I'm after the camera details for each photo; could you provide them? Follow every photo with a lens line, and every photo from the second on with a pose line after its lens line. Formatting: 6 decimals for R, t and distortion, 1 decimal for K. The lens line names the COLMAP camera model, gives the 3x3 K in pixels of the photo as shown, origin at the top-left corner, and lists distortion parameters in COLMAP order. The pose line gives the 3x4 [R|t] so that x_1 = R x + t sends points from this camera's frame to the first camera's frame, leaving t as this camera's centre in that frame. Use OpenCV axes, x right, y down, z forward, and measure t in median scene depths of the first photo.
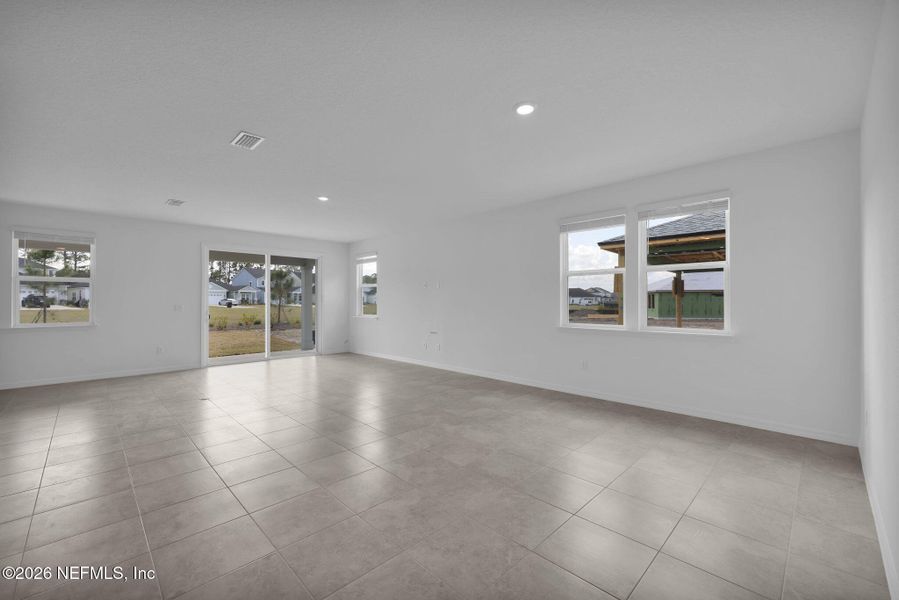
lens RADIAL K [[366.0, 0, 450.2], [0, 366.0, 301.9], [0, 0, 1]] dist [0.000399, 0.001322]
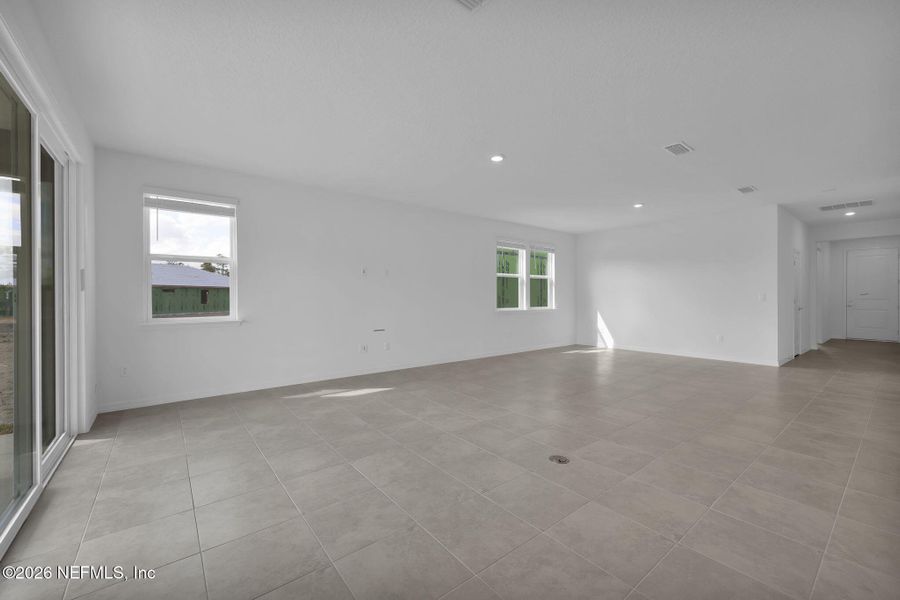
lens RADIAL K [[366.5, 0, 456.2], [0, 366.5, 300.4], [0, 0, 1]] dist [0.000399, 0.001322]
pose [[0.093732, -0.005997, 0.995579, -0.667211], [0.001348, 0.999982, 0.005897, 0.010906], [-0.995597, 0.000789, 0.093738, 0.584526]]
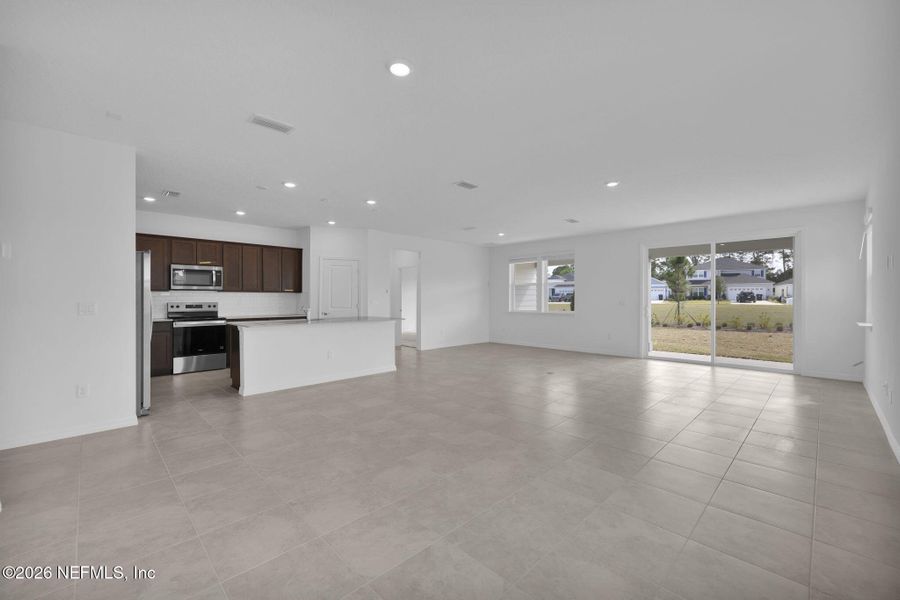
lens RADIAL K [[366.5, 0, 448.7], [0, 366.5, 297.3], [0, 0, 1]] dist [0.000399, 0.001322]
pose [[-0.002616, 0.000179, -0.999997, 0.316422], [-0.001367, 0.999999, 0.000183, -0.000800], [0.999996, 0.001367, -0.002616, 0.333618]]
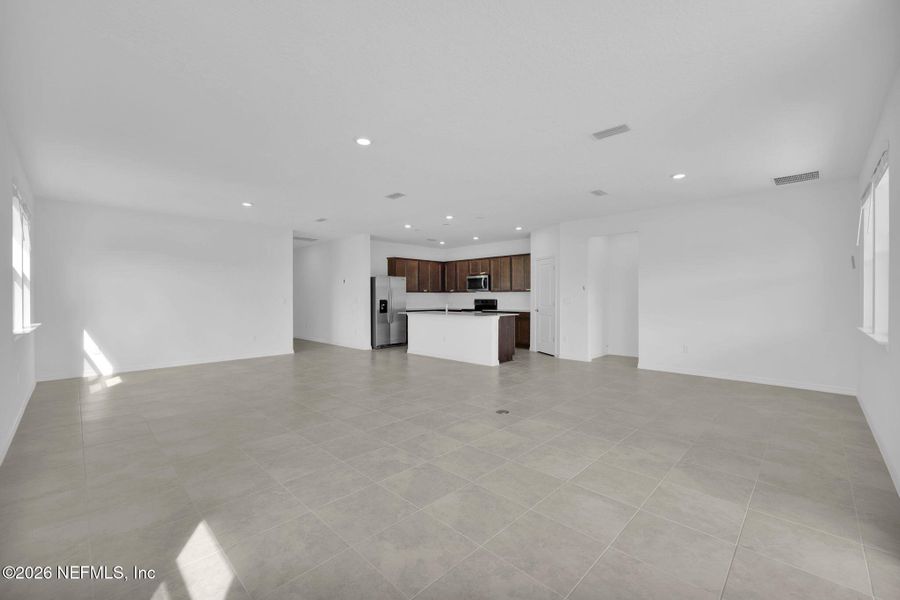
lens RADIAL K [[366.5, 0, 452.9], [0, 366.5, 303.3], [0, 0, 1]] dist [0.000399, 0.001322]
pose [[-0.999687, 0.007444, -0.023888, -0.300503], [0.007081, 0.999859, 0.015237, 0.004507], [0.023998, 0.015063, -0.999599, 0.959655]]
